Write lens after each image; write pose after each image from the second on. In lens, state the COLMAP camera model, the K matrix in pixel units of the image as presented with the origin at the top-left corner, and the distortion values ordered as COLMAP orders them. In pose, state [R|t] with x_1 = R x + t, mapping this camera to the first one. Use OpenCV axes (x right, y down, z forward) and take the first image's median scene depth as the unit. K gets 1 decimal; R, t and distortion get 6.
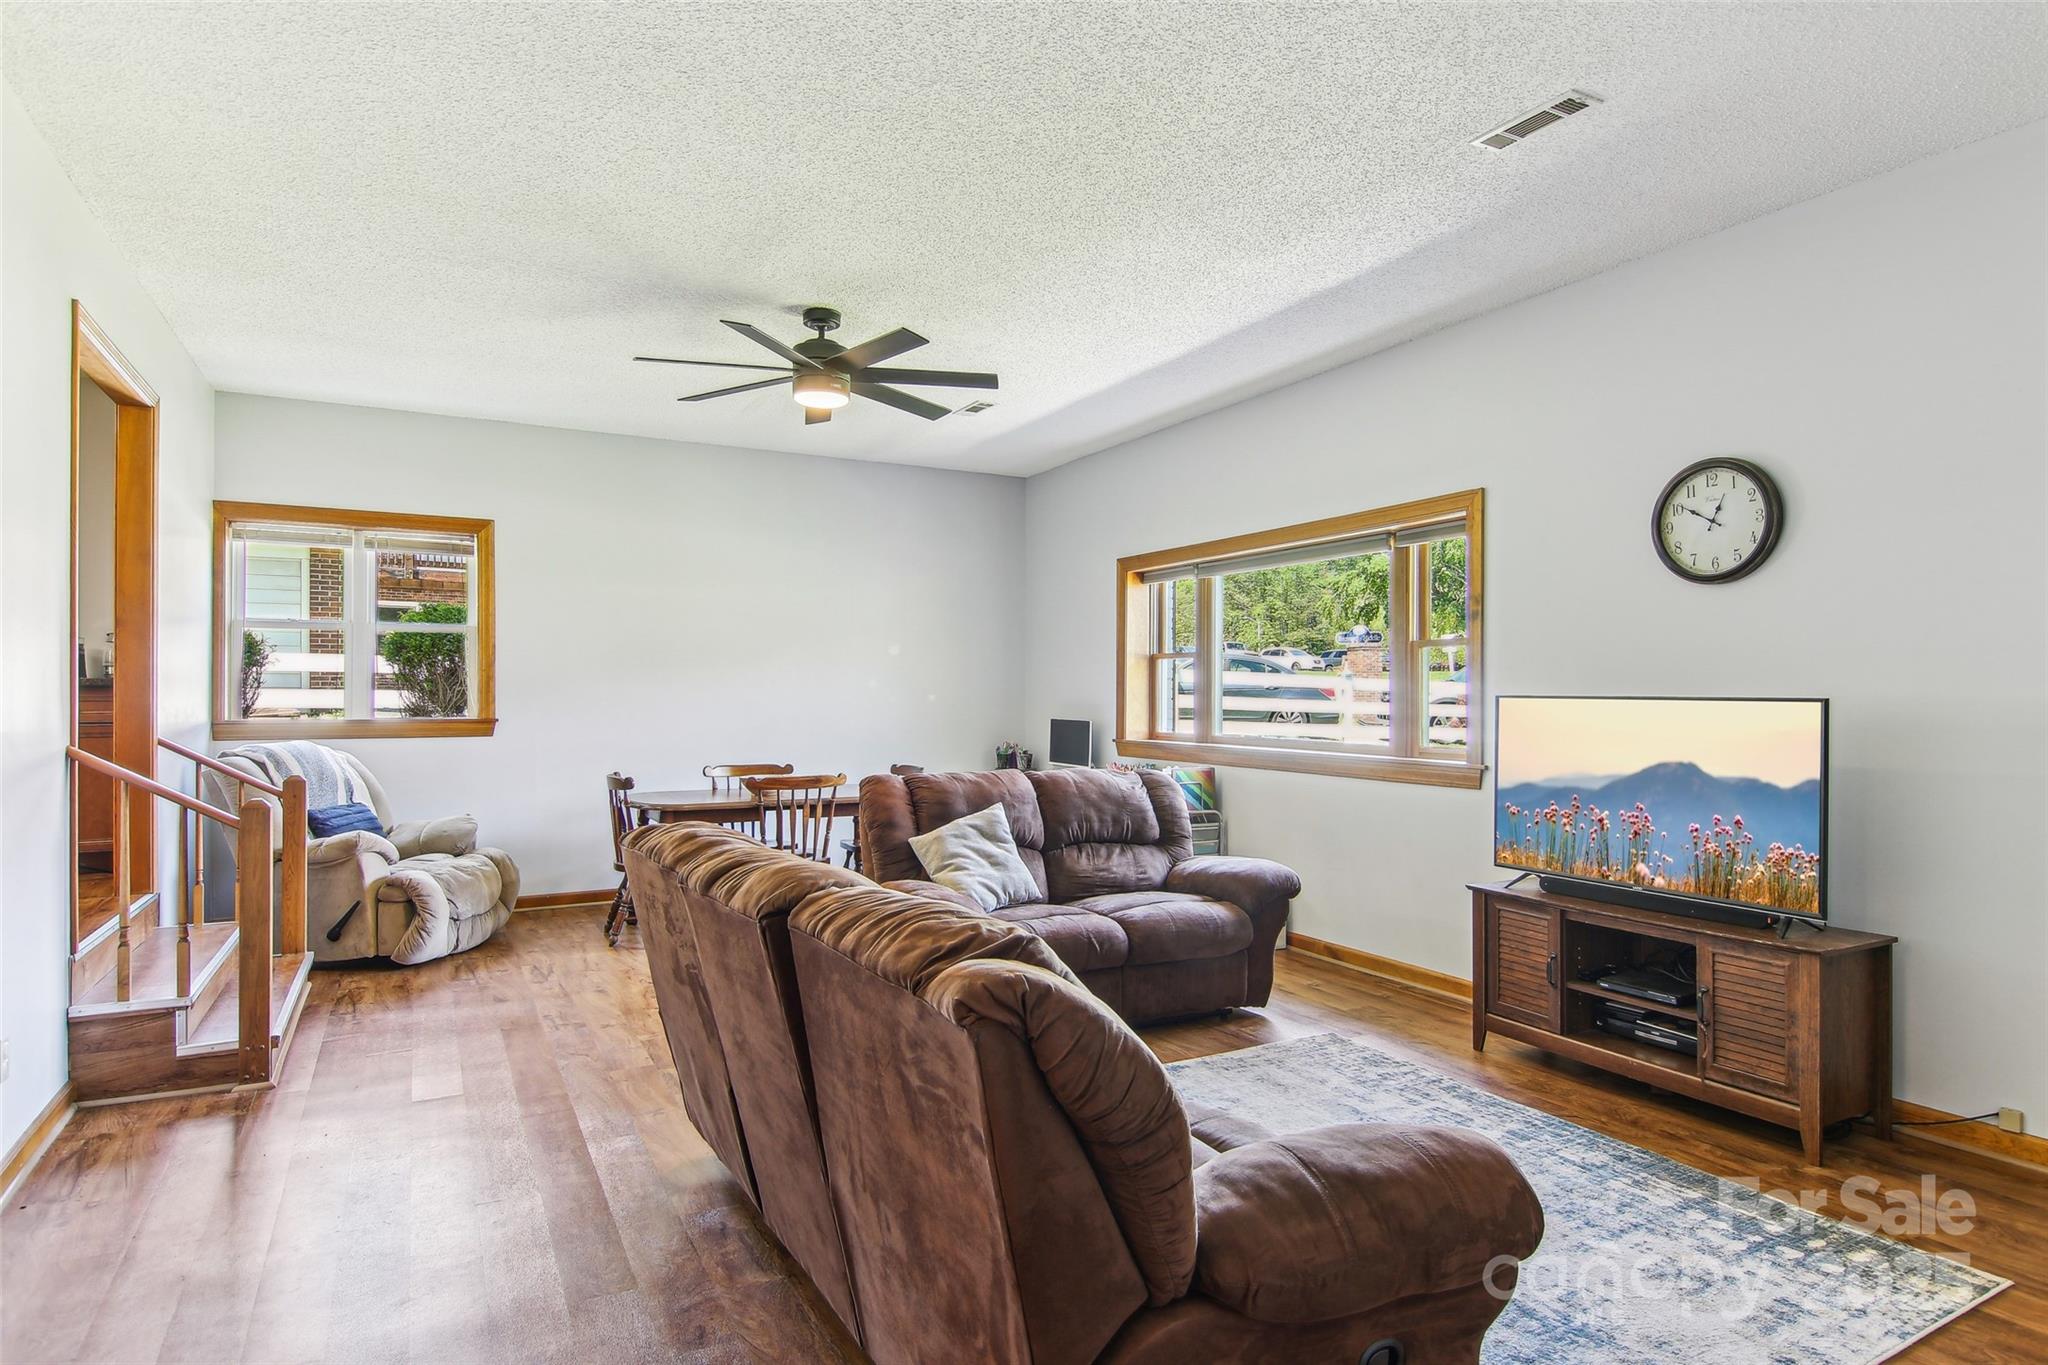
lens RADIAL K [[1117.9, 0, 987.2], [0, 1117.9, 674.7], [0, 0, 1]] dist [0.029112, -0.037268]
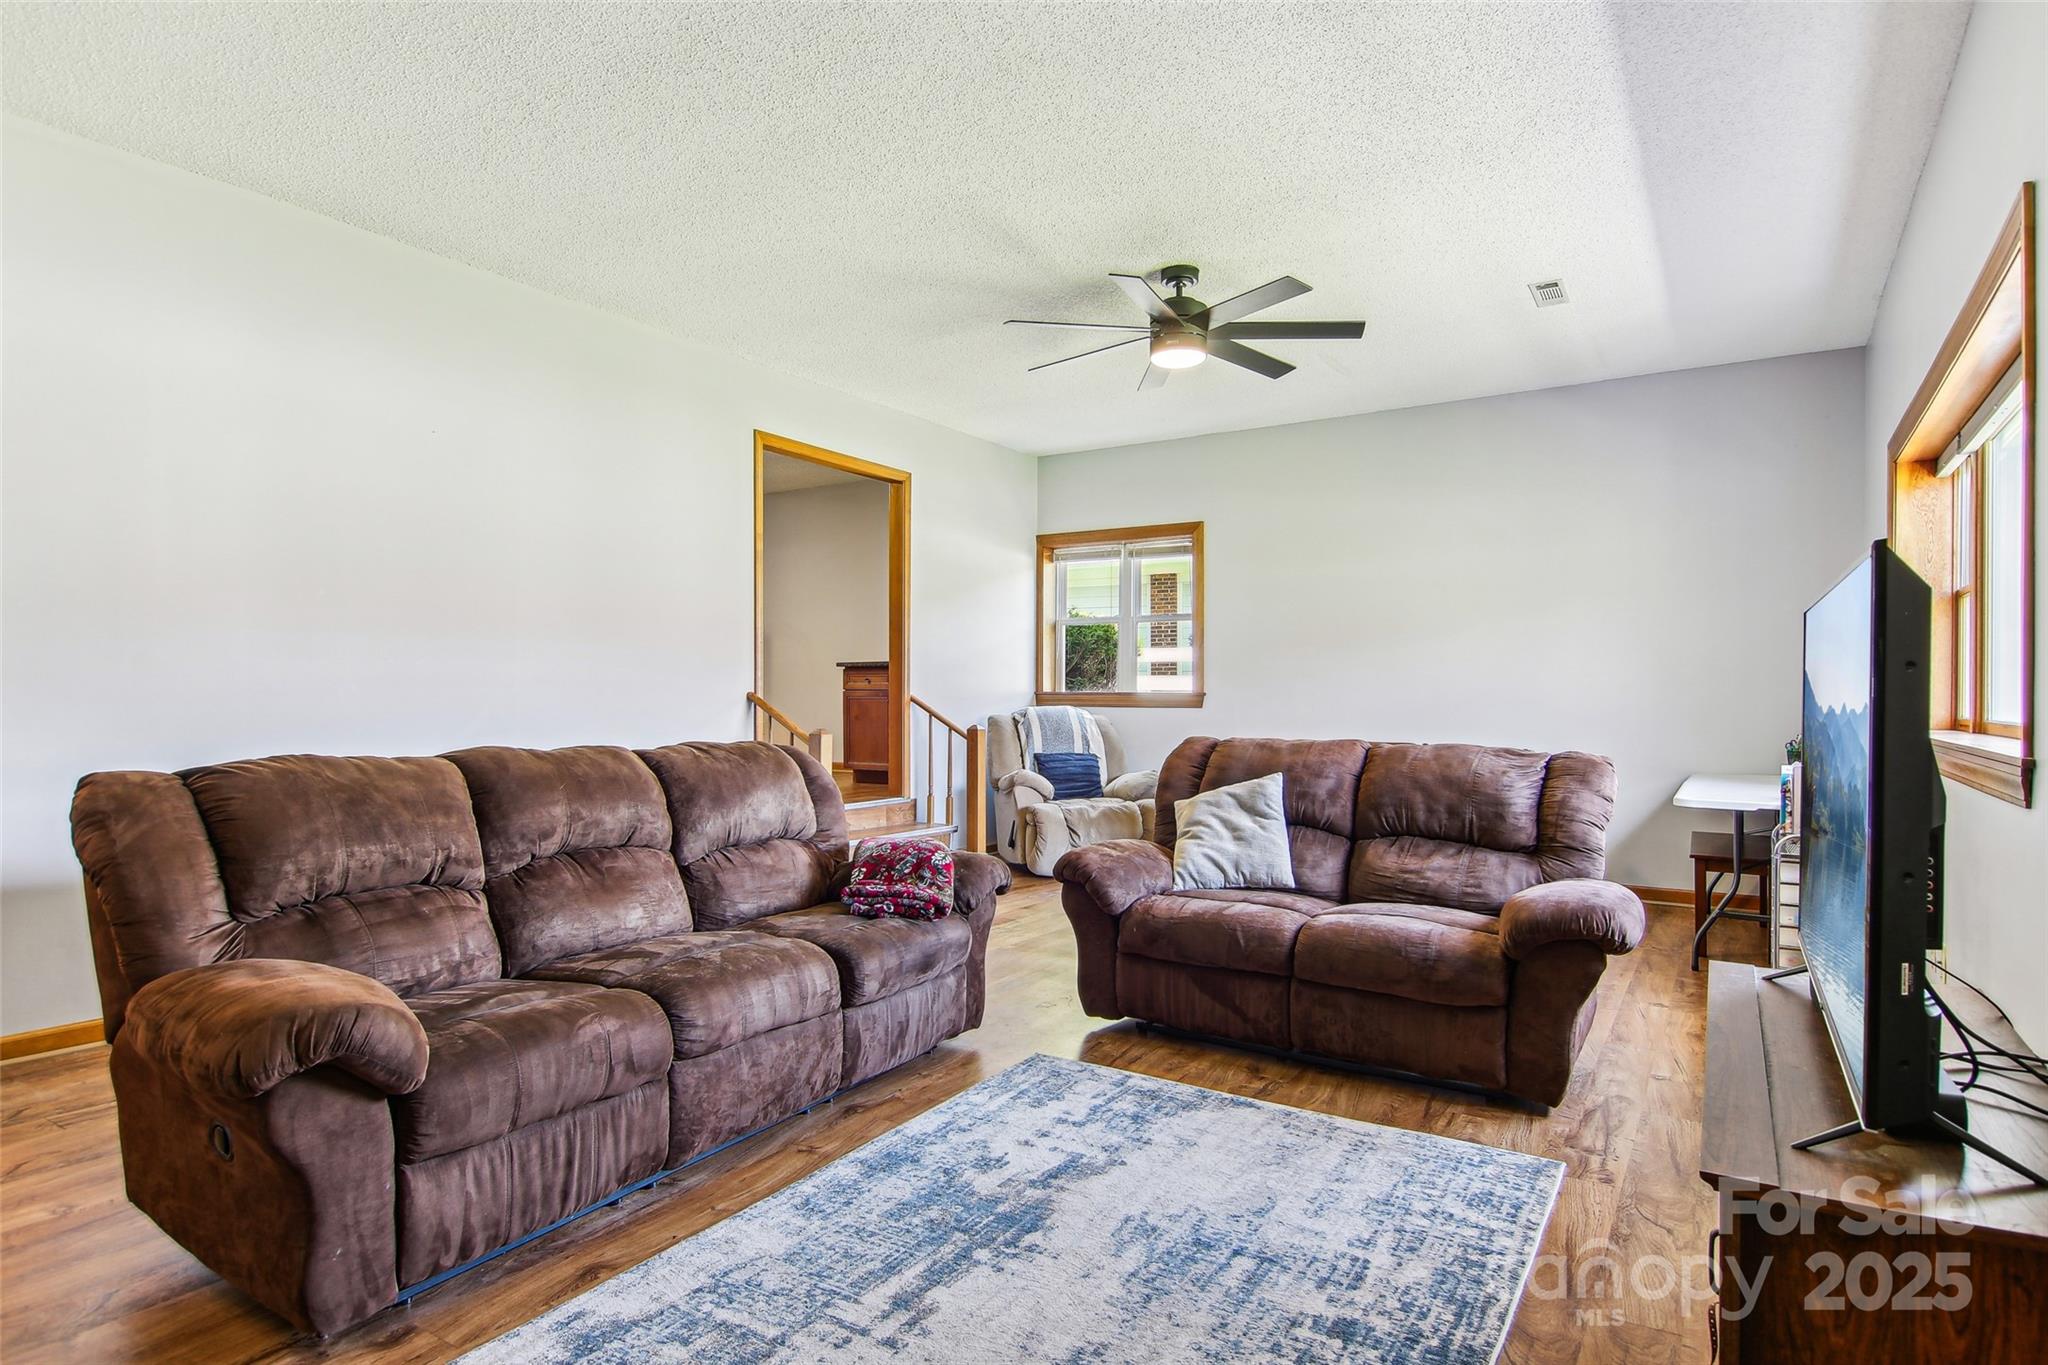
lens RADIAL K [[1117.9, 0, 1032.9], [0, 1117.9, 683.6], [0, 0, 1]] dist [0.029112, -0.037268]
pose [[0.506639, -0.009175, -0.862110, 0.948308], [0.001447, 0.999951, -0.009791, 0.078366], [0.862157, 0.003714, 0.506627, 0.578348]]
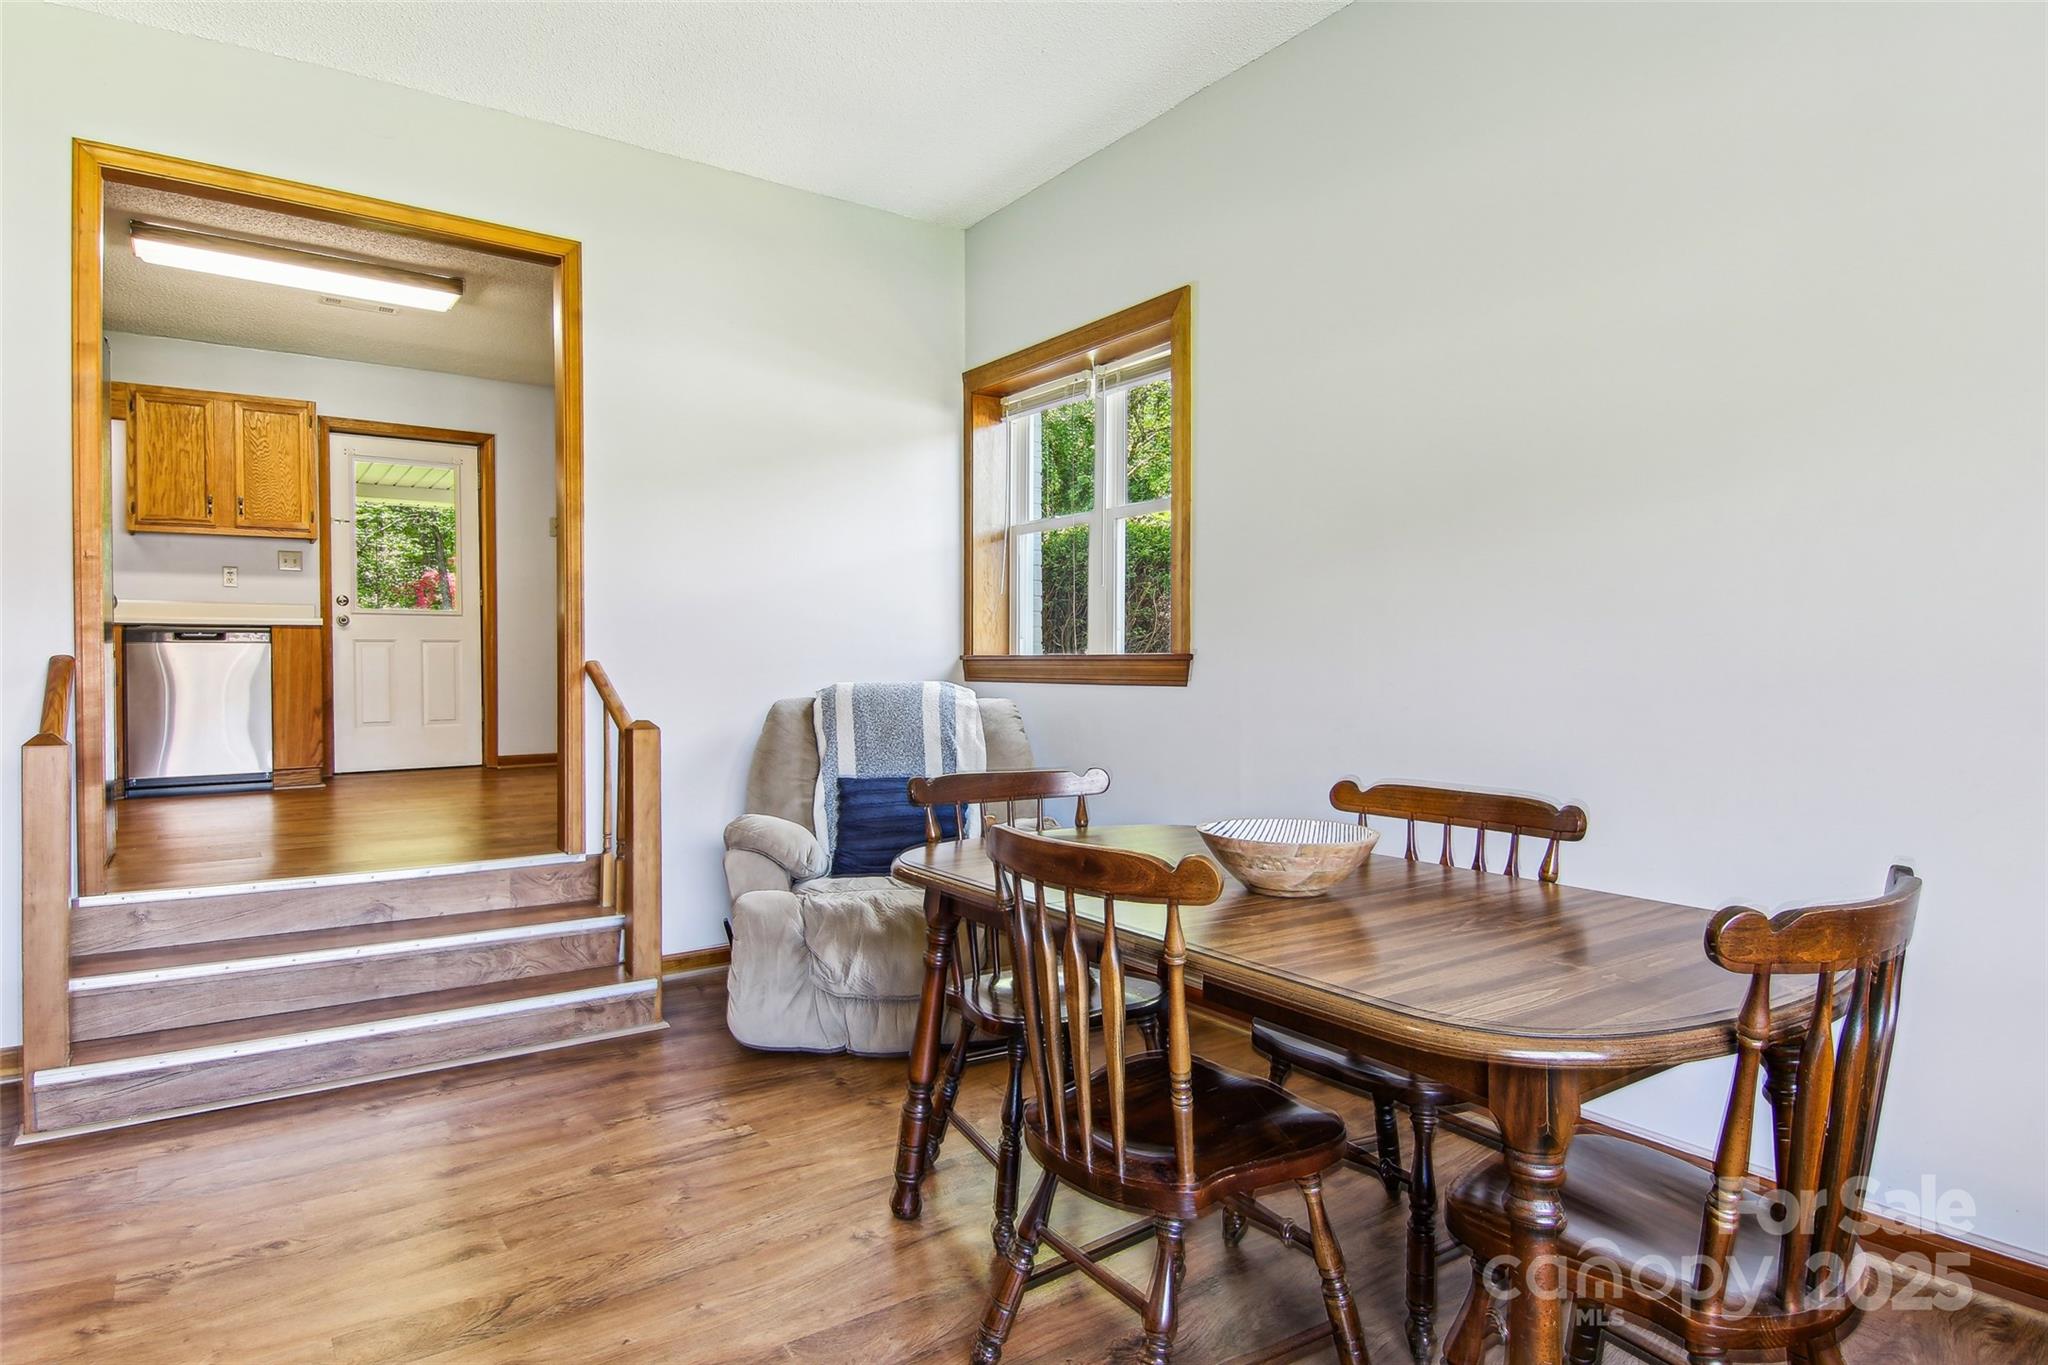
lens RADIAL K [[1117.9, 0, 1026.8], [0, 1117.9, 683.7], [0, 0, 1]] dist [0.029112, -0.037268]
pose [[0.140143, 0.014117, -0.990031, 0.172193], [0.006116, 0.999867, 0.015123, 0.087217], [0.990112, -0.008175, 0.140038, 1.765720]]
